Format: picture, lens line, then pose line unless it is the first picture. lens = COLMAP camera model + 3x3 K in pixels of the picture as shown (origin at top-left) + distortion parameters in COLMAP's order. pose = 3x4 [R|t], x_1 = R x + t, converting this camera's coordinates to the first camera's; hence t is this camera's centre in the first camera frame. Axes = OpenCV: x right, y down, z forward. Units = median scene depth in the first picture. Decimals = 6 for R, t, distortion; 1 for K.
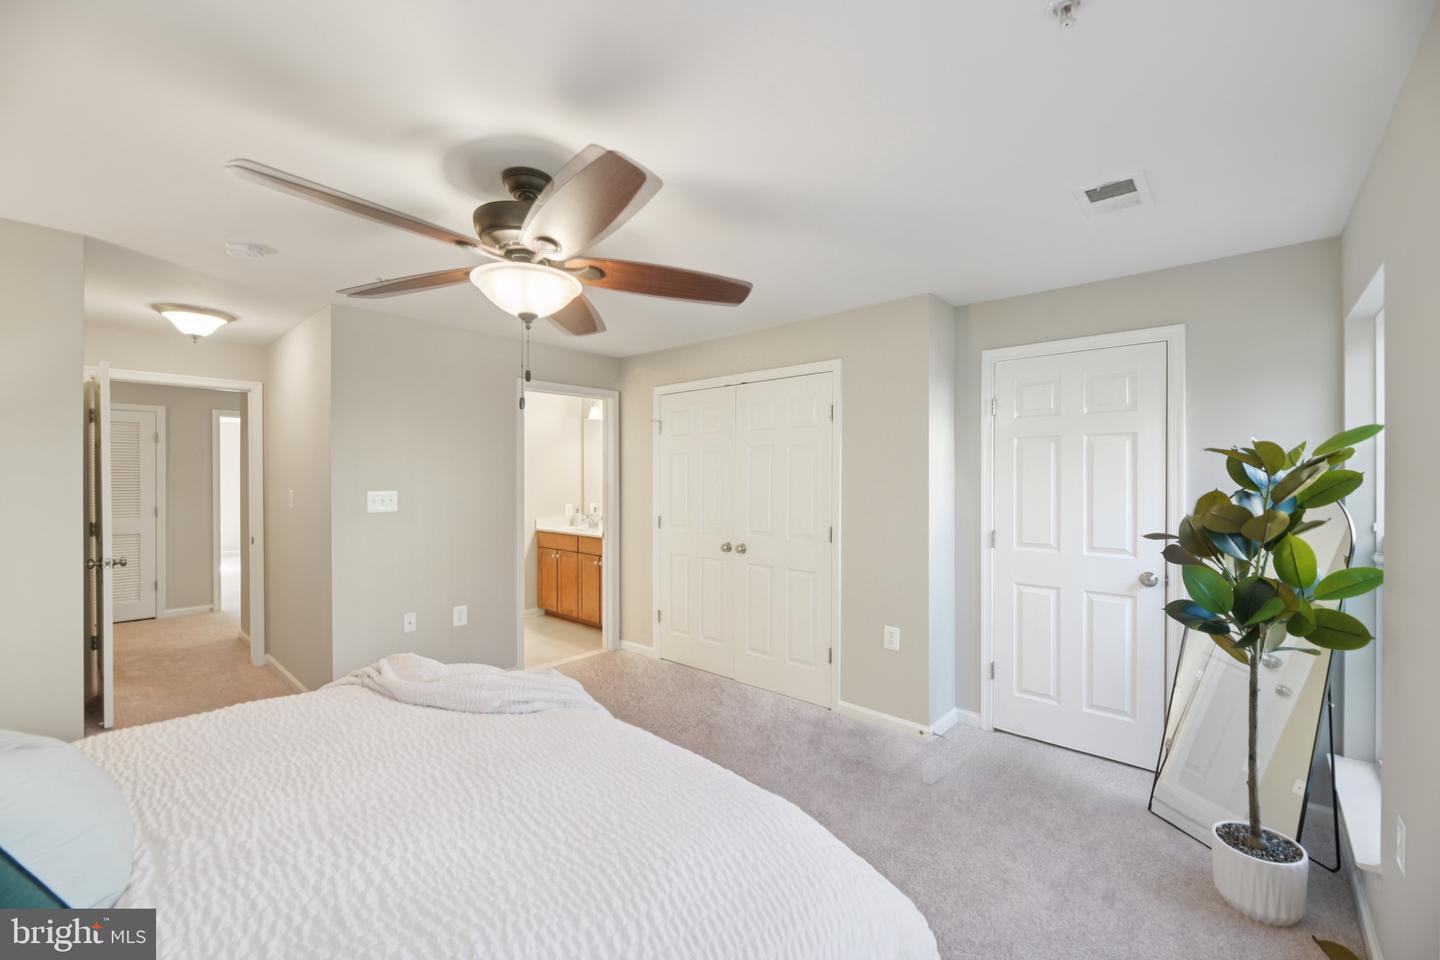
lens RADIAL K [[586.5, 0, 718.8], [0, 586.5, 477.2], [0, 0, 1]] dist [0.001333, -0.001637]
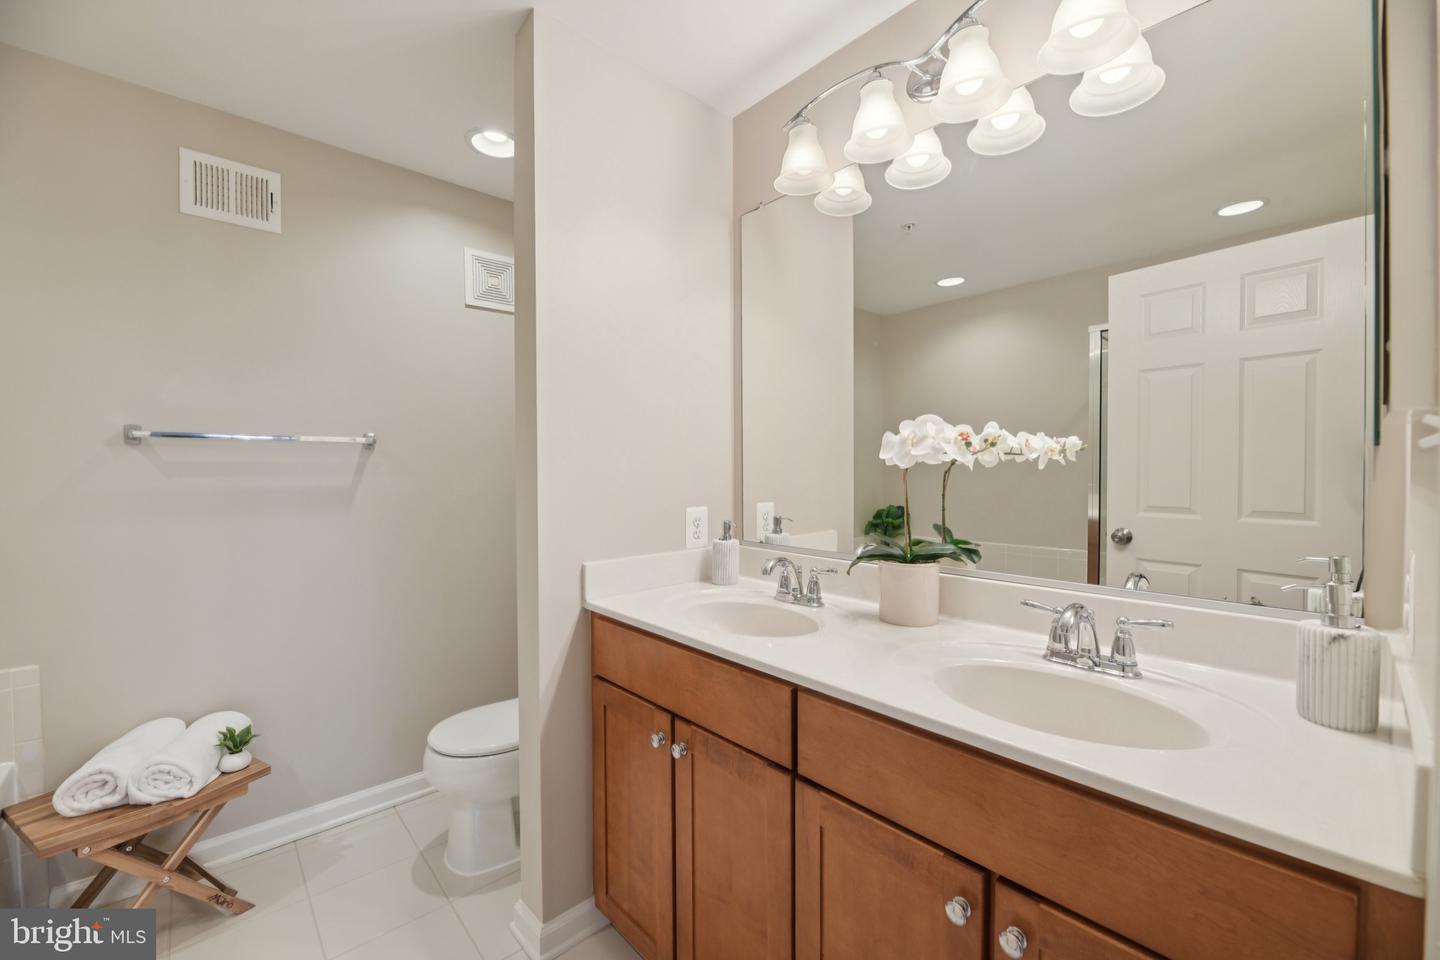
lens RADIAL K [[586.5, 0, 714.4], [0, 586.5, 469.1], [0, 0, 1]] dist [0.001333, -0.001637]
pose [[0.994791, -0.000681, -0.101935, -0.227364], [0.001637, 0.999956, 0.009288, 0.025667], [0.101924, -0.009406, 0.994748, 0.747206]]
